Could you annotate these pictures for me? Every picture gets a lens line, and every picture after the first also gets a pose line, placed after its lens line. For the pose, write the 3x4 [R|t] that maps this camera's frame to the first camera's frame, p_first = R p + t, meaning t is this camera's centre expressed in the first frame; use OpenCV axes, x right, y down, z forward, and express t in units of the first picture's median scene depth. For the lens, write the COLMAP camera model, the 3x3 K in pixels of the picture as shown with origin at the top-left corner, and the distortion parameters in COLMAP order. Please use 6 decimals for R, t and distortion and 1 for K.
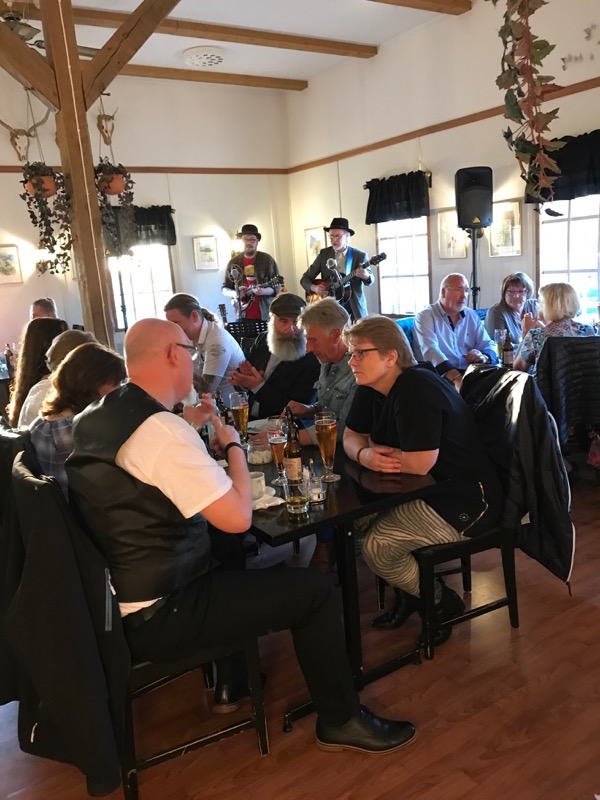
lens RADIAL K [[654.4, 0, 301.1], [0, 654.4, 392.4], [0, 0, 1]] dist [0.018309, -0.022580]
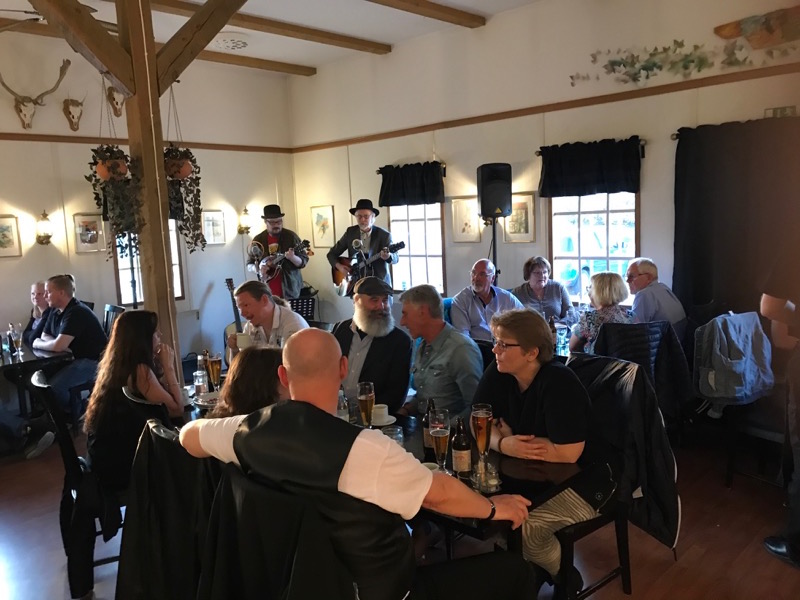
lens RADIAL K [[654.4, 0, 386.9], [0, 654.4, 298.3], [0, 0, 1]] dist [0.018309, -0.022580]
pose [[0.975301, 0.002540, 0.220867, -0.196931], [0.016991, 0.996108, -0.086488, -0.029838], [-0.220227, 0.088104, 0.971462, -0.015794]]
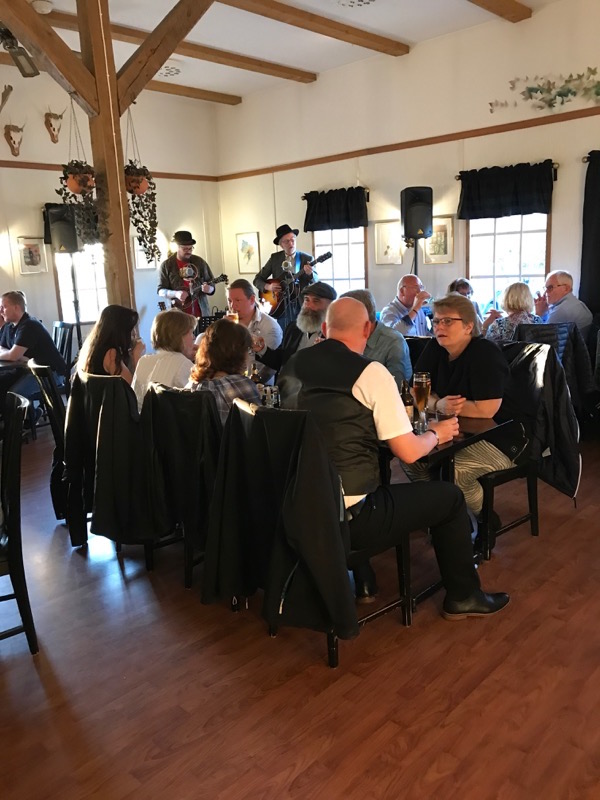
lens RADIAL K [[654.4, 0, 300.7], [0, 654.4, 395.4], [0, 0, 1]] dist [0.018309, -0.022580]
pose [[0.971841, -0.017567, 0.234982, -0.281477], [0.019587, 0.999789, -0.006263, 0.044525], [-0.234822, 0.010689, 0.971980, -0.118777]]
